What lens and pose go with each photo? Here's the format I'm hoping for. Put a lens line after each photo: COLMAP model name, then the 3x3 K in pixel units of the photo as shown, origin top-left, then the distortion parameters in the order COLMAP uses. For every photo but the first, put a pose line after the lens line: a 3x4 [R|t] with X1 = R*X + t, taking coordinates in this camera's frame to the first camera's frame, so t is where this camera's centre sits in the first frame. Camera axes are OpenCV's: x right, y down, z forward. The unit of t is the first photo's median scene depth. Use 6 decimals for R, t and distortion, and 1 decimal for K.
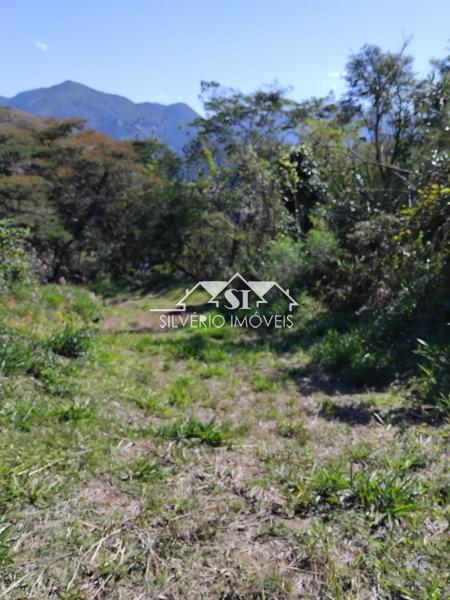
lens RADIAL K [[474.8, 0, 225.0], [0, 474.8, 300.0], [0, 0, 1]] dist [0.093024, -0.222528]
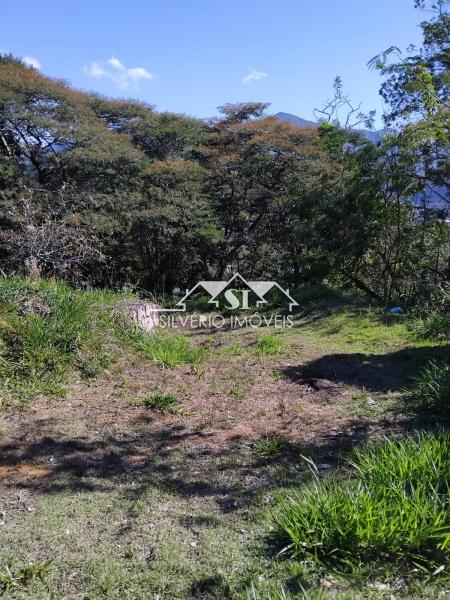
lens RADIAL K [[474.8, 0, 225.0], [0, 474.8, 300.0], [0, 0, 1]] dist [0.093024, -0.222528]
pose [[0.920480, 0.091204, -0.379997, -0.012262], [-0.112328, 0.993098, -0.033739, -0.004157], [0.374297, 0.073741, 0.924372, 0.286178]]
